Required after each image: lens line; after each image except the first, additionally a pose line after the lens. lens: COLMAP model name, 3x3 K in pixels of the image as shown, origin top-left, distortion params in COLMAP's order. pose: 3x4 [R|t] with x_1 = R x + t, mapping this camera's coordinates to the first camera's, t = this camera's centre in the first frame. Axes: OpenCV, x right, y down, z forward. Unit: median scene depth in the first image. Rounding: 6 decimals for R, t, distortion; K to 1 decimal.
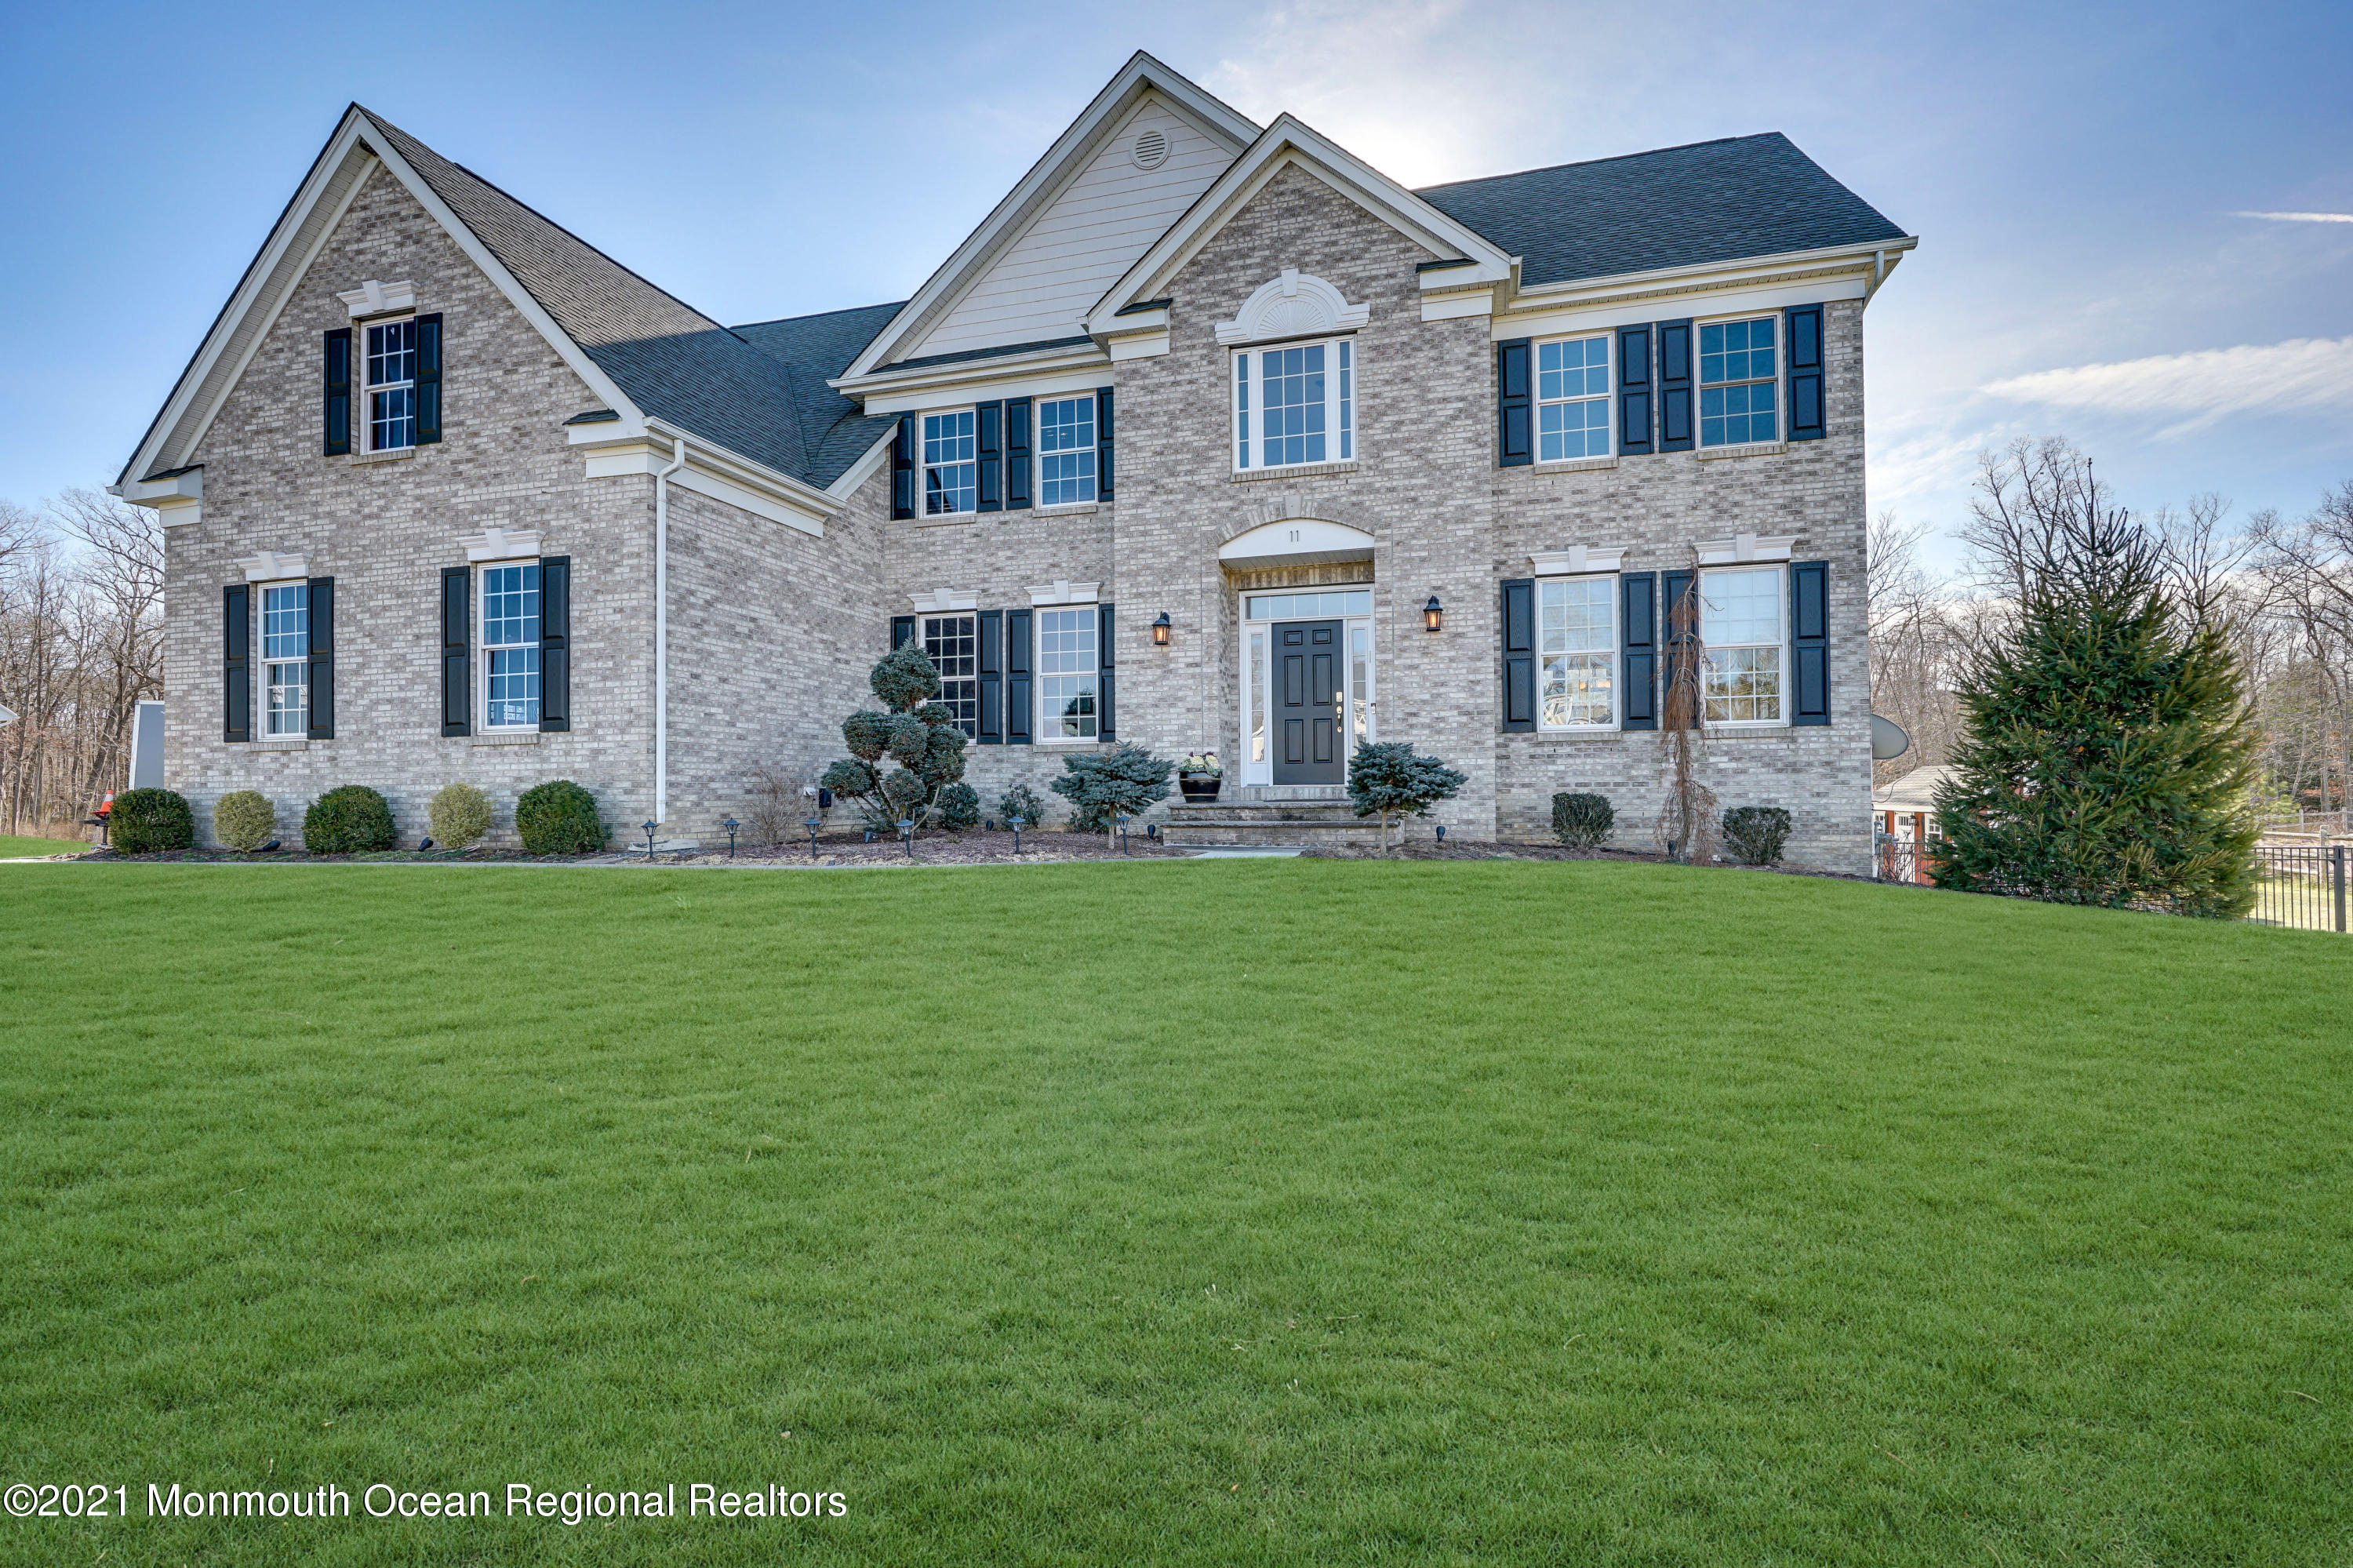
lens RADIAL K [[1069.8, 0, 1176.5], [0, 1069.8, 784.0], [0, 0, 1]] dist [-0.021021, 0.012480]
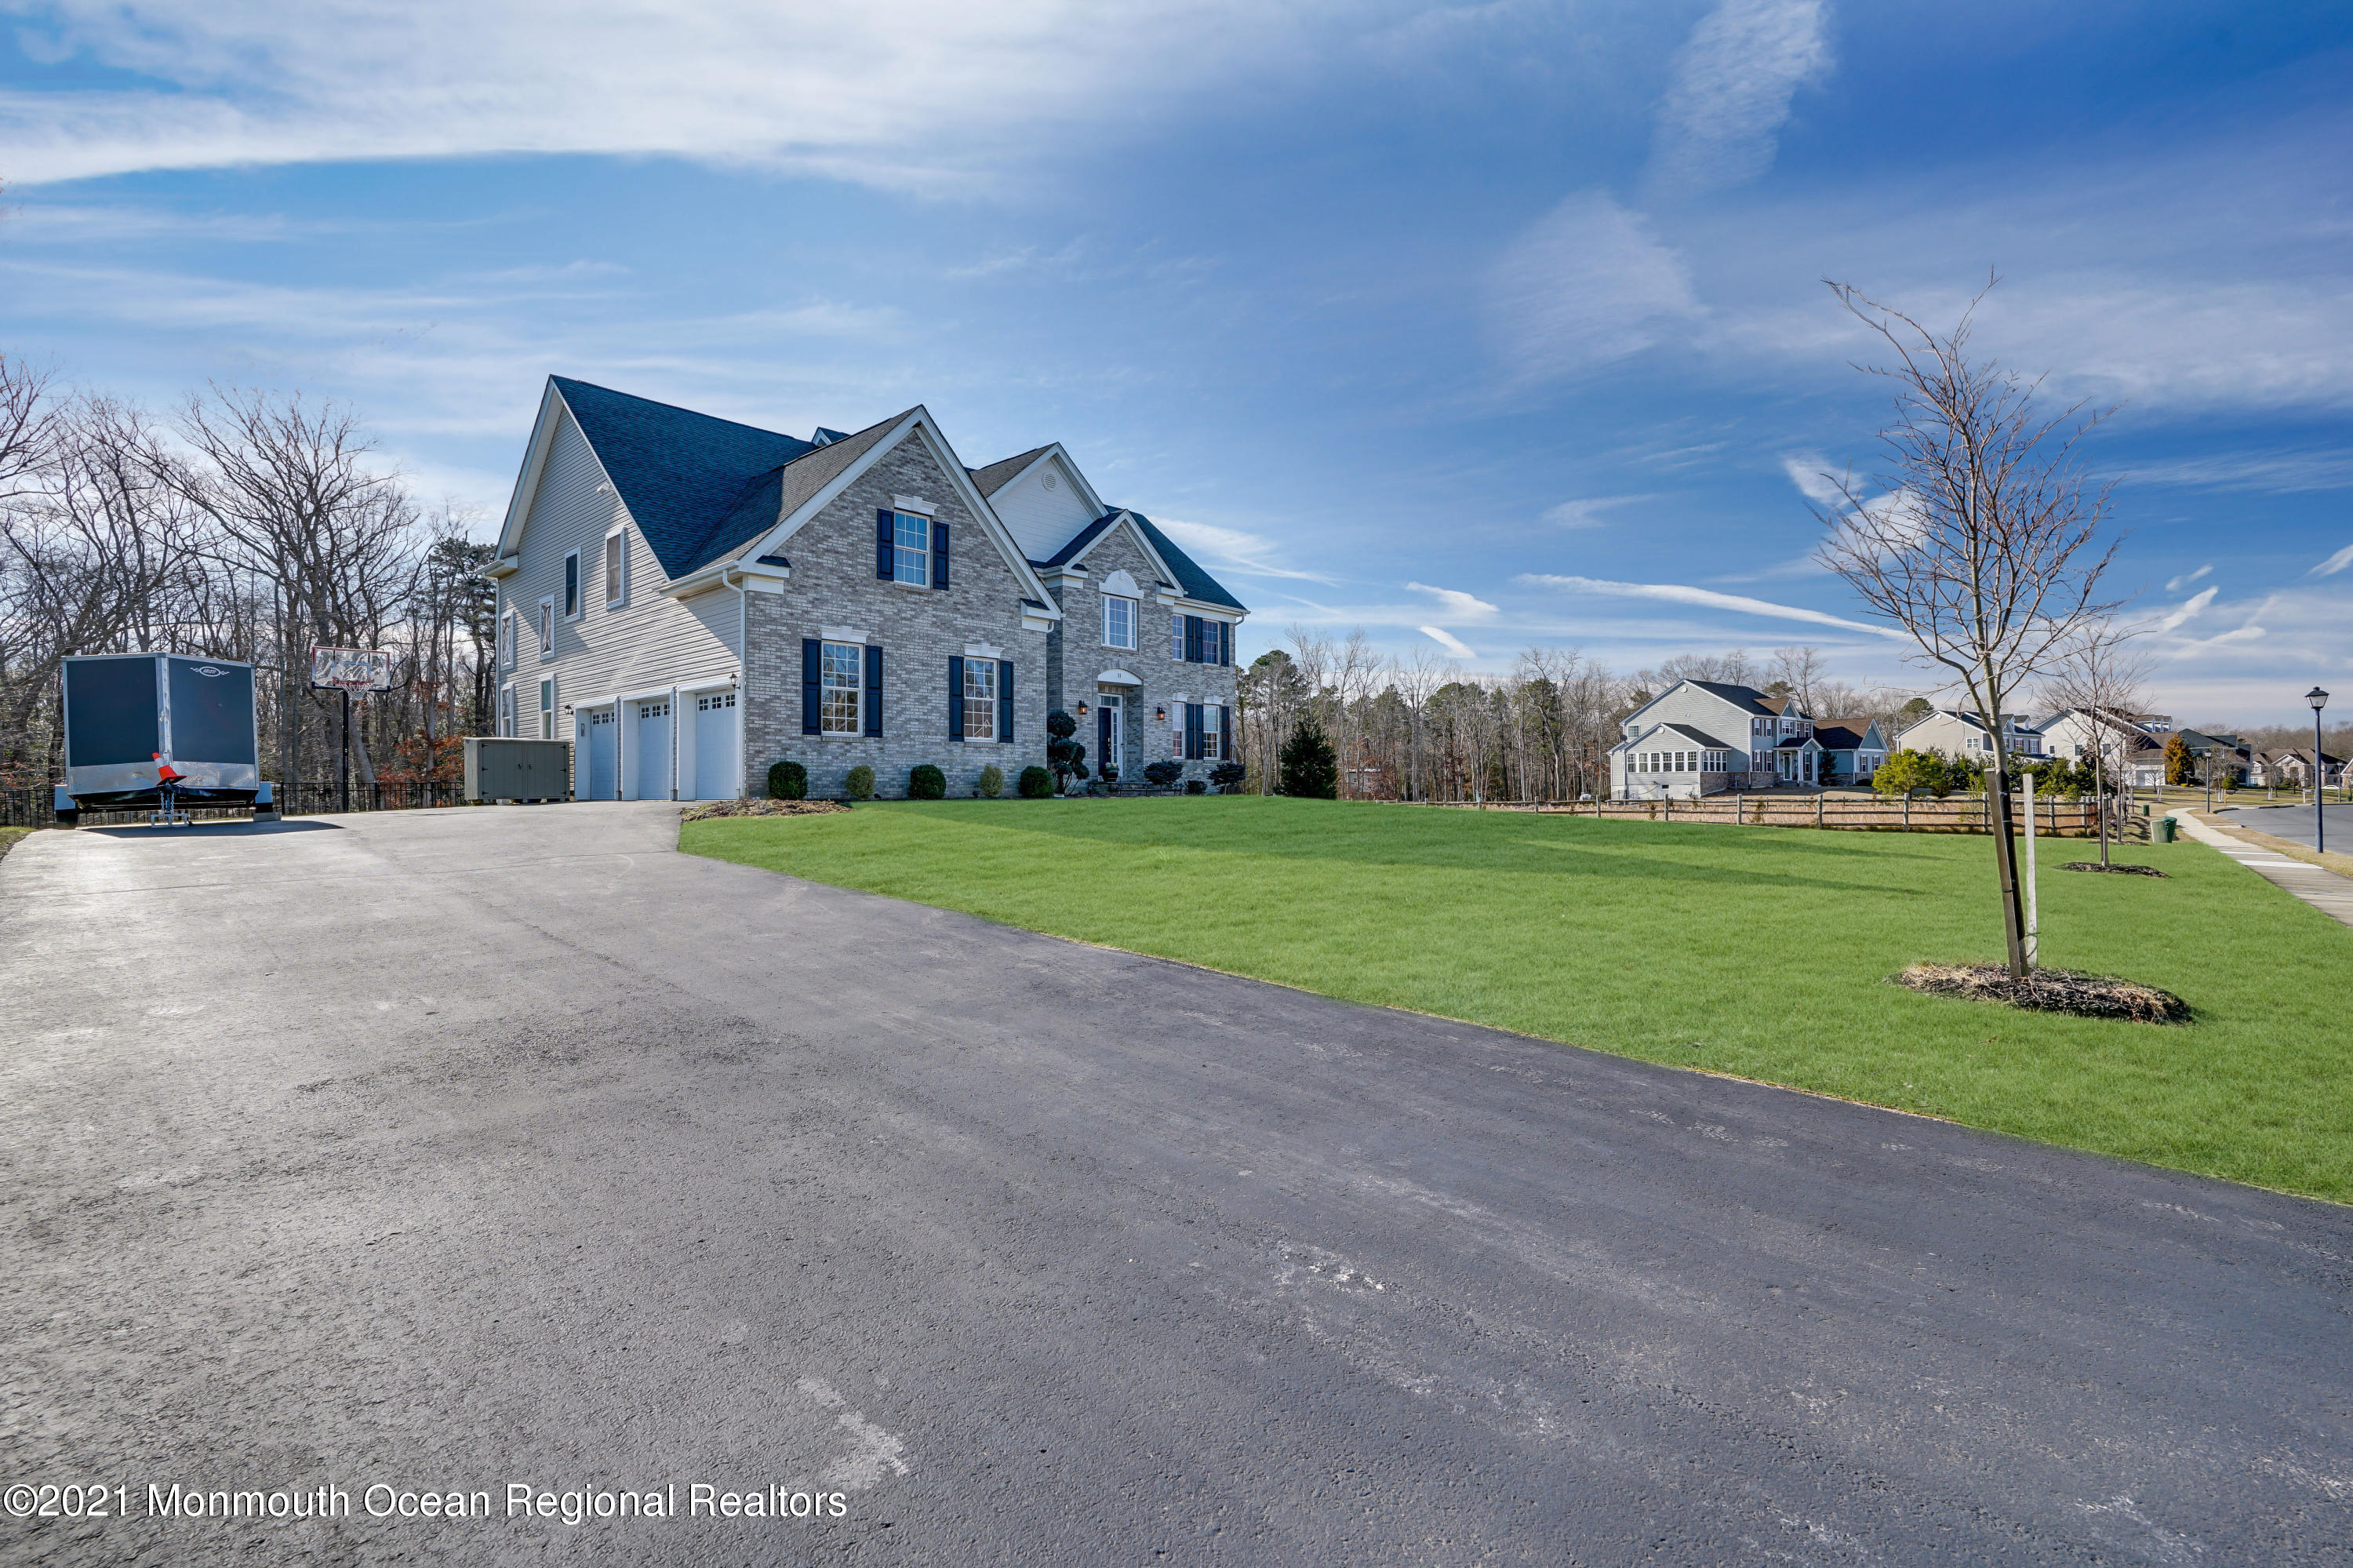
lens RADIAL K [[1069.8, 0, 1176.5], [0, 1069.8, 784.0], [0, 0, 1]] dist [-0.021021, 0.012480]
pose [[0.452776, 0.016559, 0.891470, -2.135106], [-0.009316, 0.999861, -0.013841, 0.055039], [-0.891576, -0.002038, 0.452867, -0.255308]]
